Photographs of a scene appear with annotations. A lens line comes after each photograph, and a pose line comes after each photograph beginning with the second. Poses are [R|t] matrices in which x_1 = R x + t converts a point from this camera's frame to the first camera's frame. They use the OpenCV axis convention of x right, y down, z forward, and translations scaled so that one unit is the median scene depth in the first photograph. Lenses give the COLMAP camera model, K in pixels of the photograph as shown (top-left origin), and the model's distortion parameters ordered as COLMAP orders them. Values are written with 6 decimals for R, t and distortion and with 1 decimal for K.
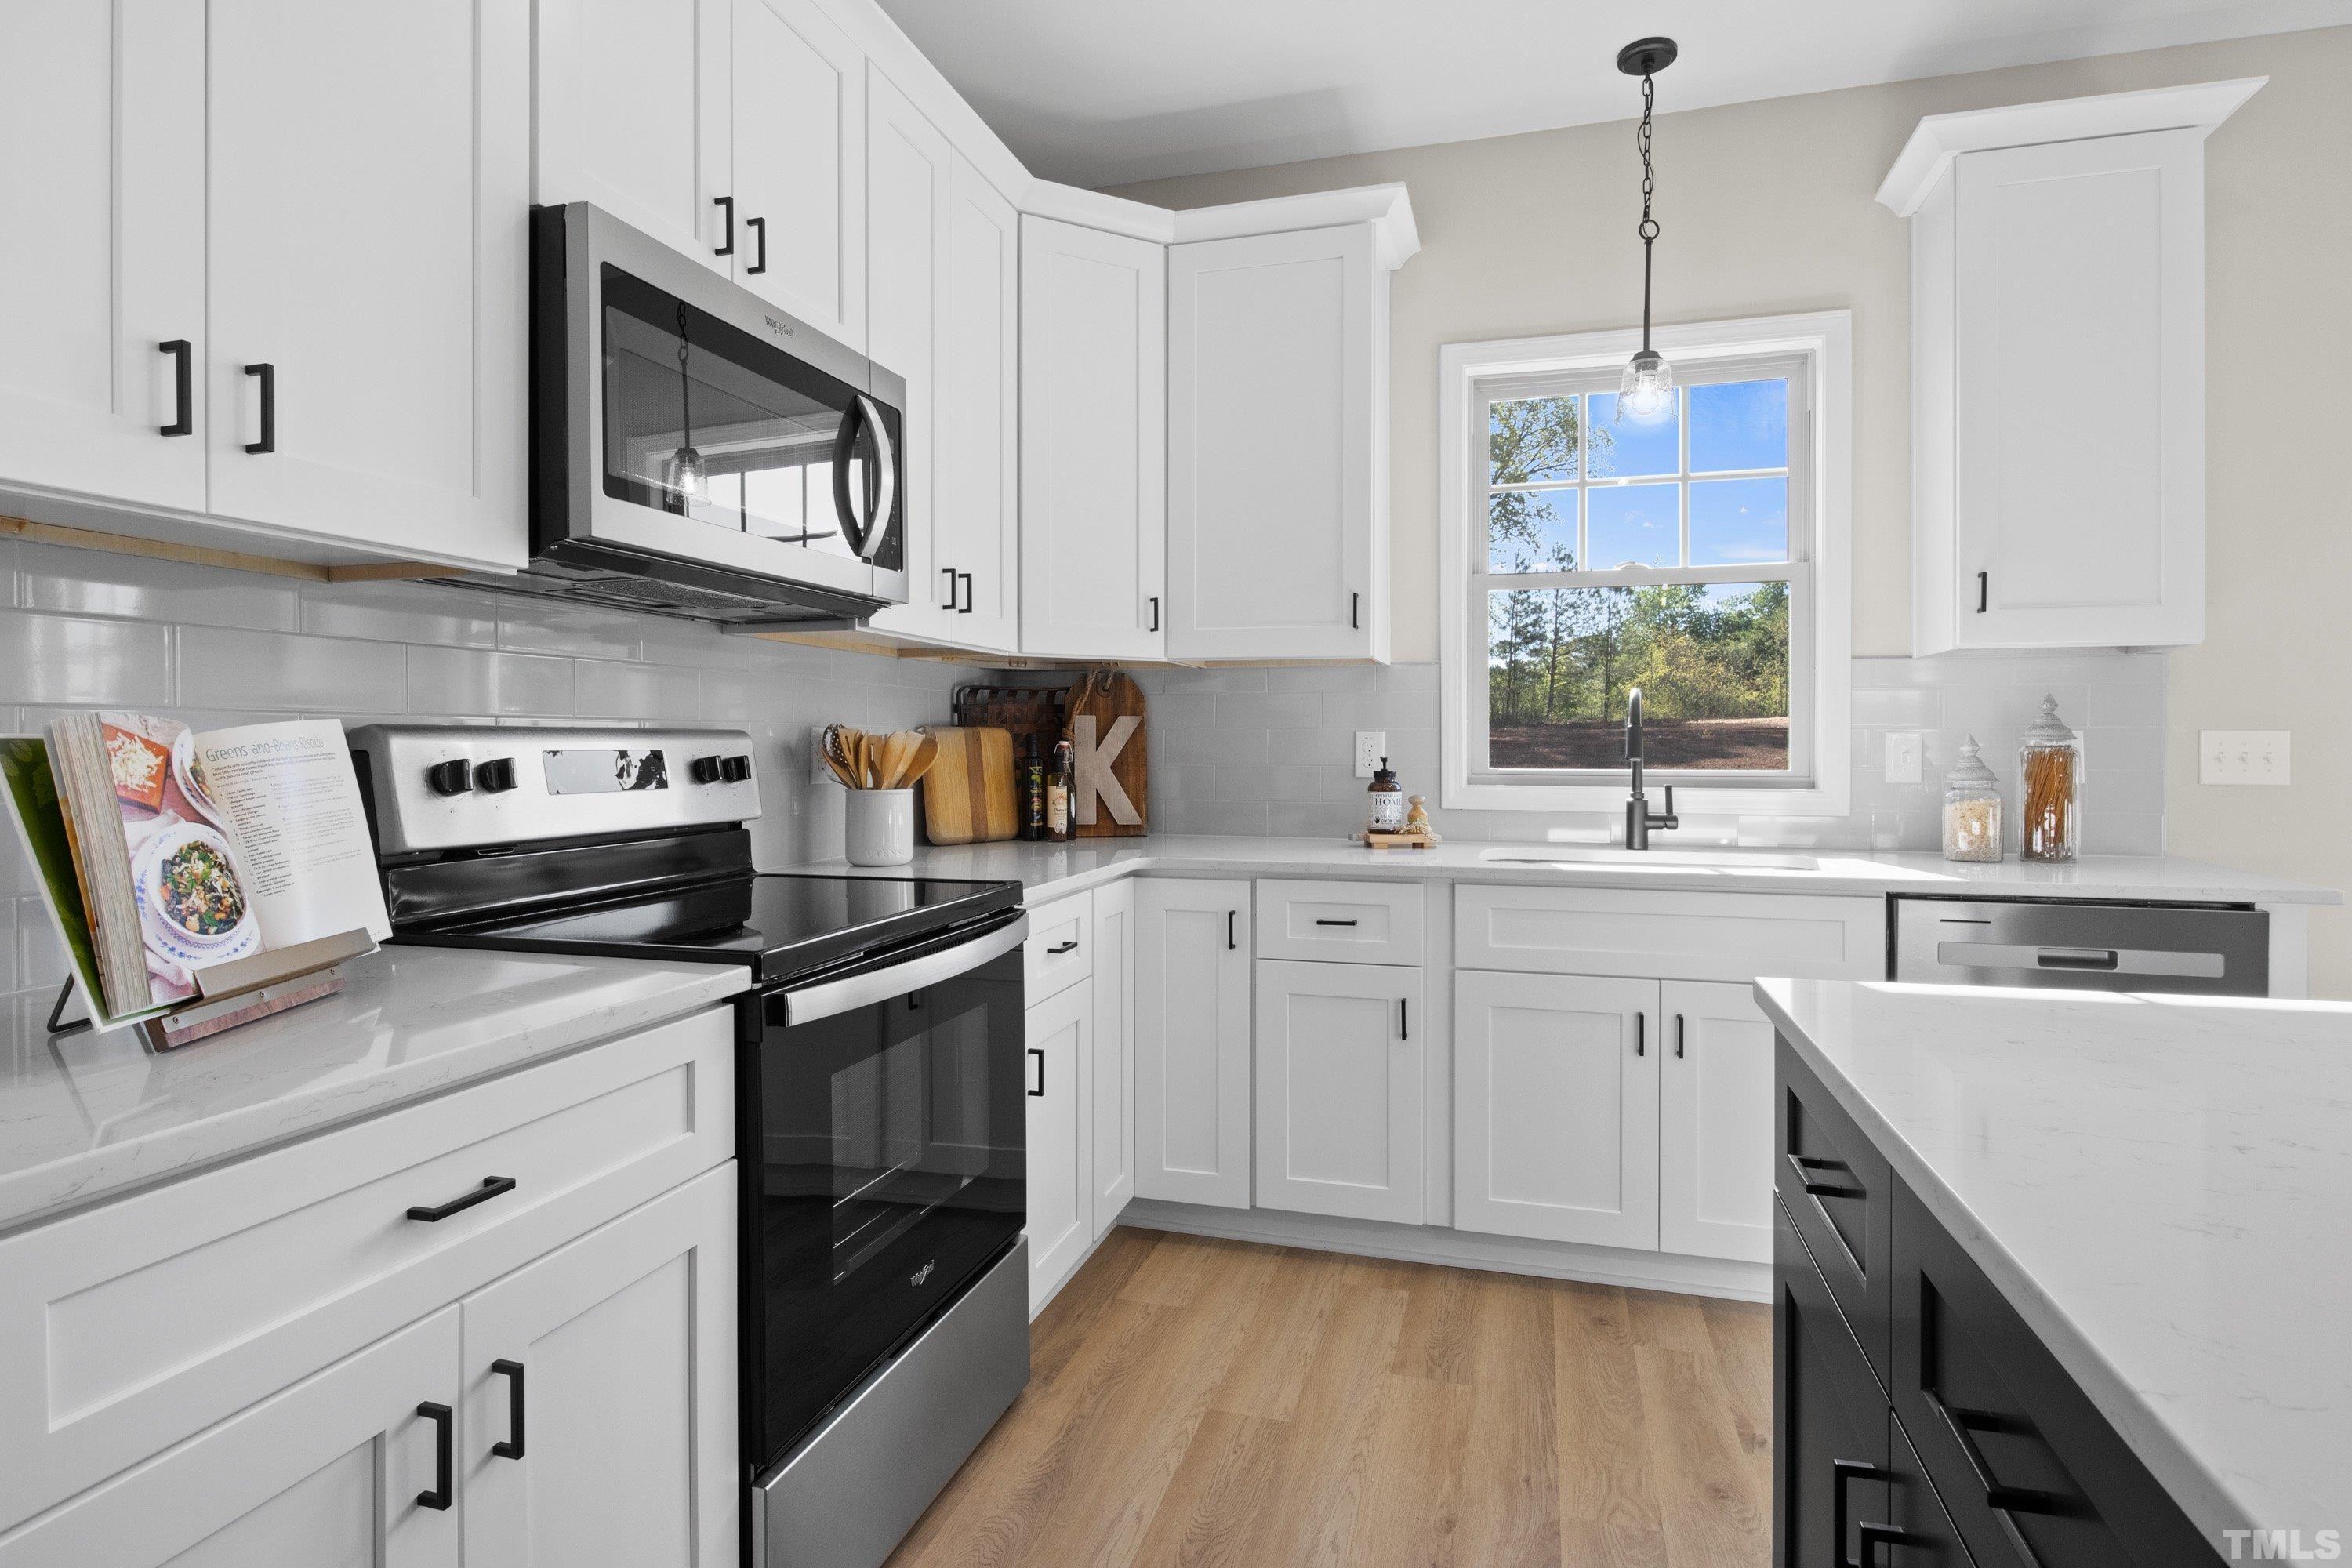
lens RADIAL K [[1196.9, 0, 1188.4], [0, 1196.9, 749.5], [0, 0, 1]] dist [-0.009445, 0.001119]
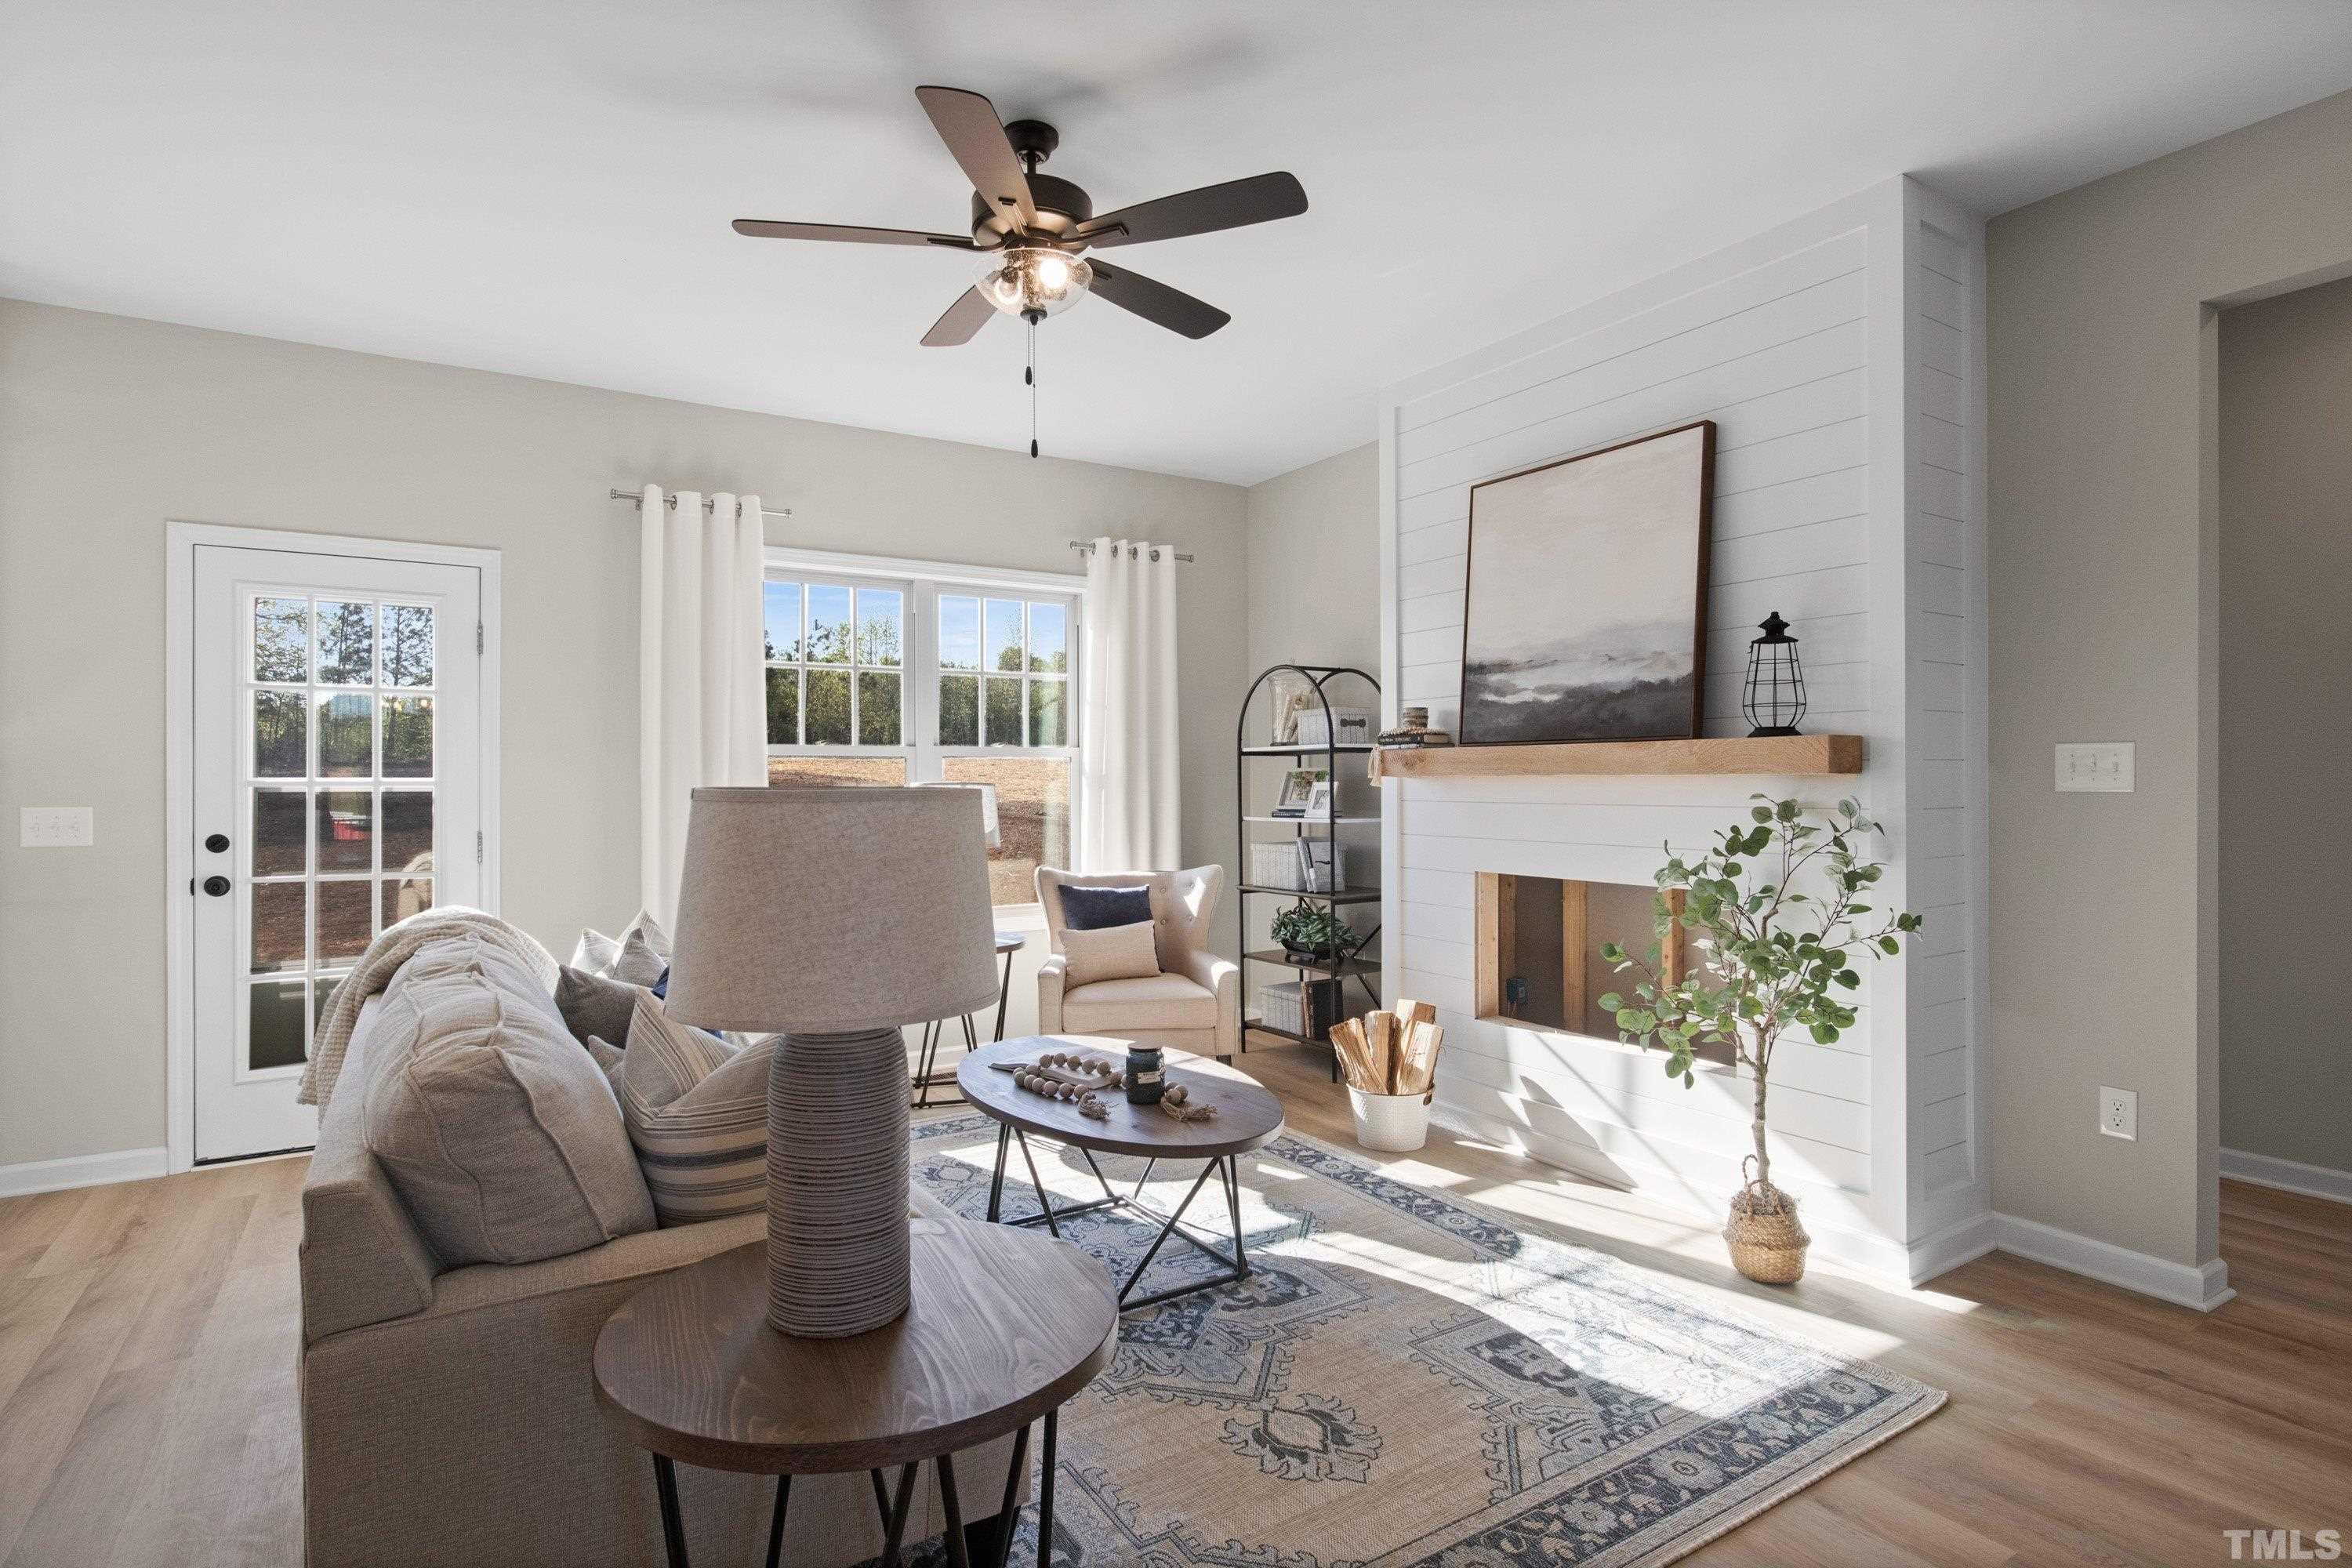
lens RADIAL K [[1189.1, 0, 1178.7], [0, 1189.1, 779.4], [0, 0, 1]] dist [-0.004784, -0.000704]
pose [[0.663987, -0.004567, 0.747730, 0.667015], [0.009061, 0.999957, -0.001939, -0.031308], [-0.747689, 0.008062, 0.664000, -0.812383]]
